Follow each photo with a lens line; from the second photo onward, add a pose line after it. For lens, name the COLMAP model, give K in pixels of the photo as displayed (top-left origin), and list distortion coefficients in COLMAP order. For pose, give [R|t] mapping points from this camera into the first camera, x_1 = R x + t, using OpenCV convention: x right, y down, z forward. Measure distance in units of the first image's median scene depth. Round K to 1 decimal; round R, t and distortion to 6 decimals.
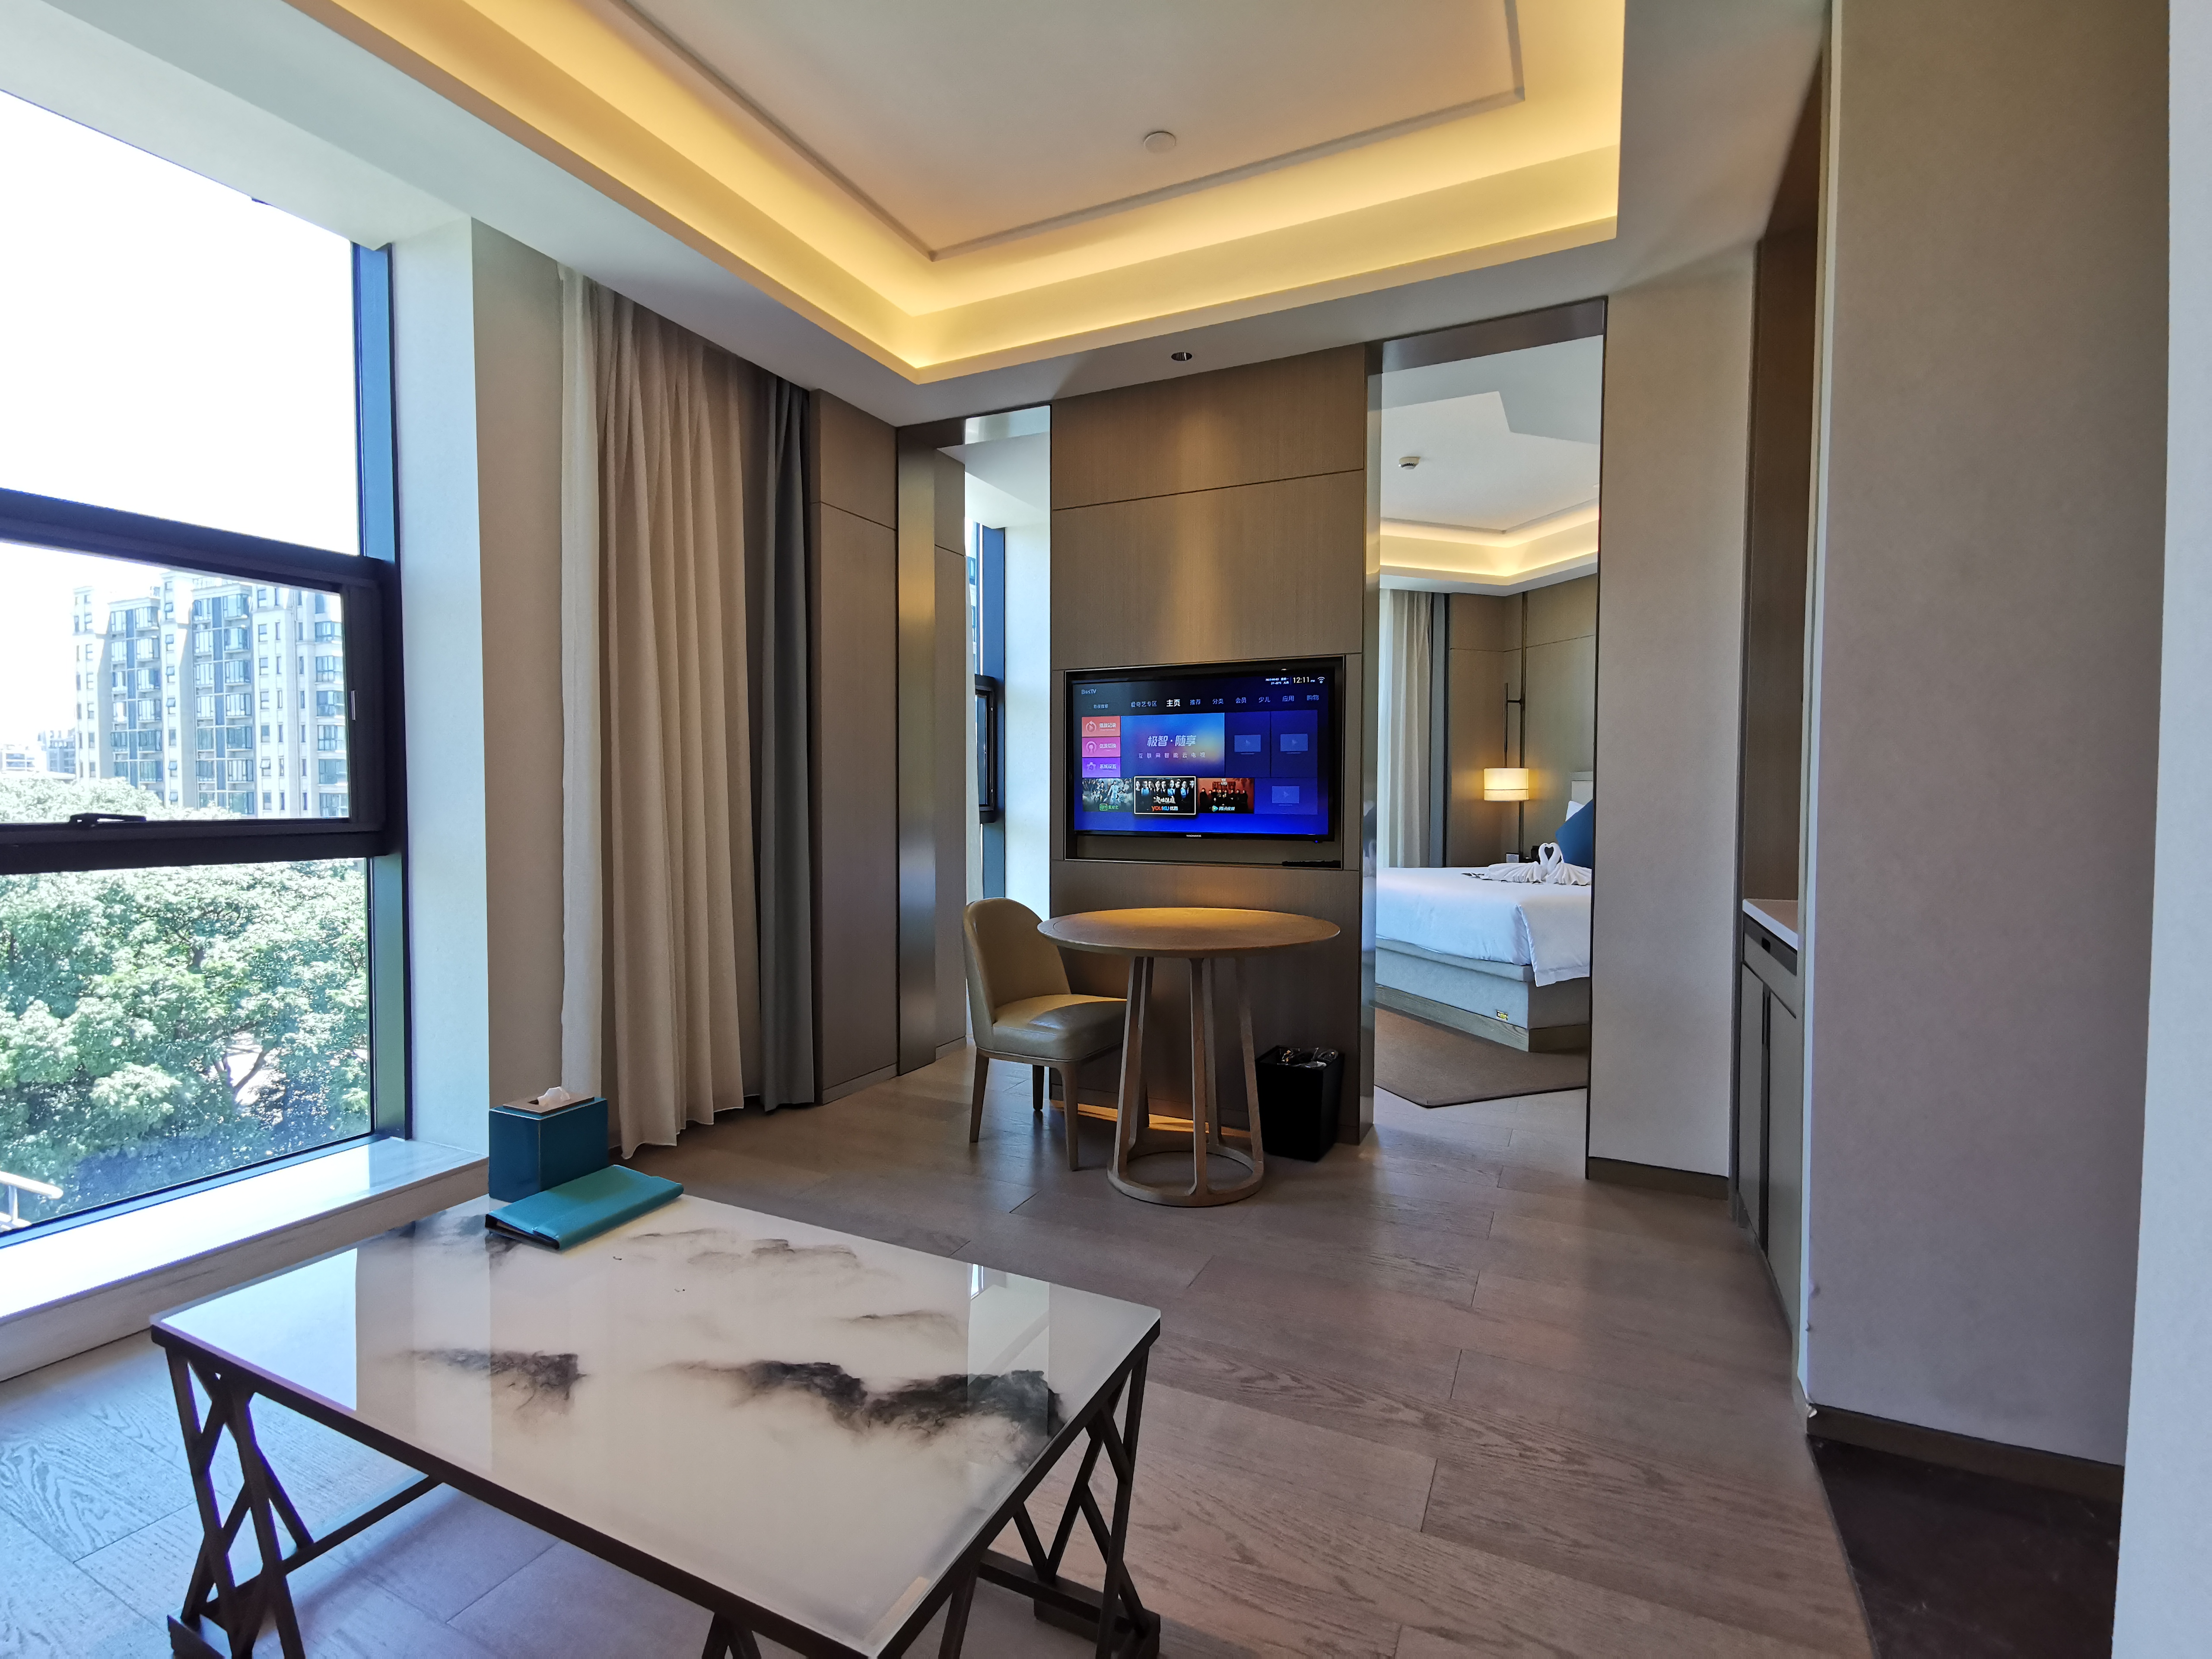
lens RADIAL K [[1012.8, 0, 1111.5], [0, 1012.8, 832.5], [0, 0, 1]] dist [-0.001419, 0.000353]
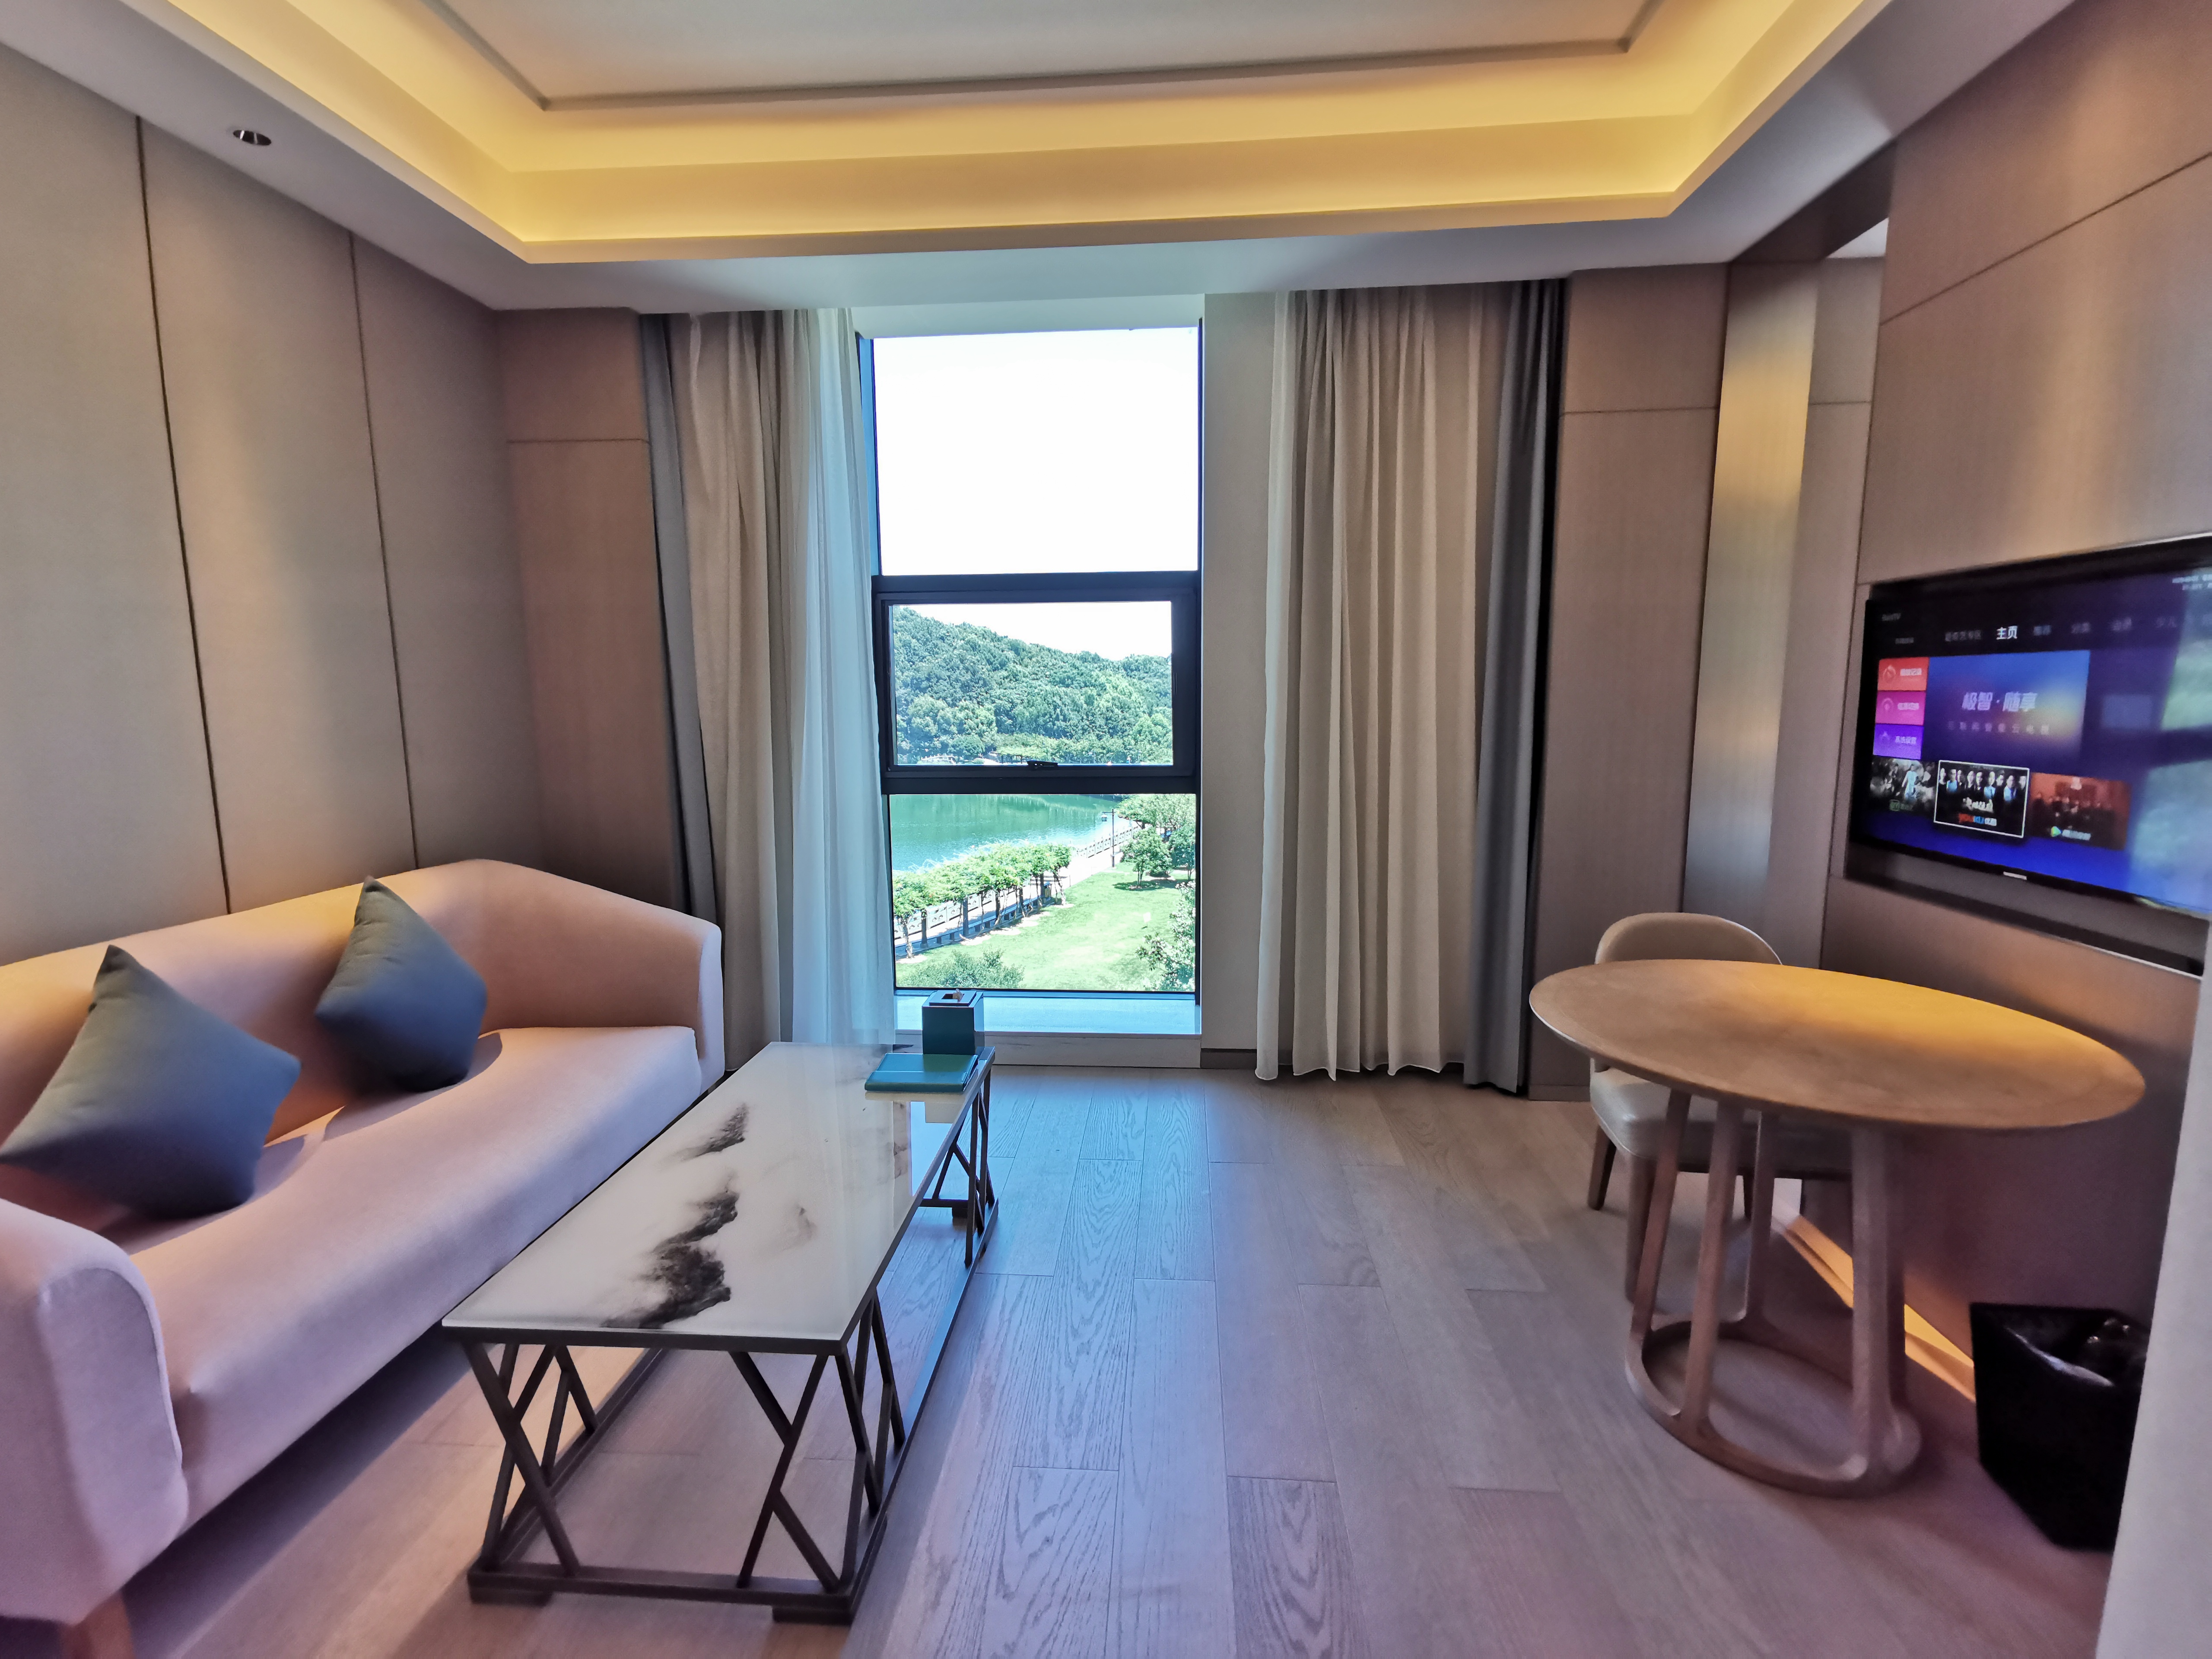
lens RADIAL K [[1012.8, 0, 1113.3], [0, 1012.8, 830.8], [0, 0, 1]] dist [-0.001419, 0.000353]
pose [[0.357617, 0.123037, -0.925728, 0.413067], [-0.027352, 0.992238, 0.121311, -0.074553], [0.933468, -0.018063, 0.358206, 0.345160]]
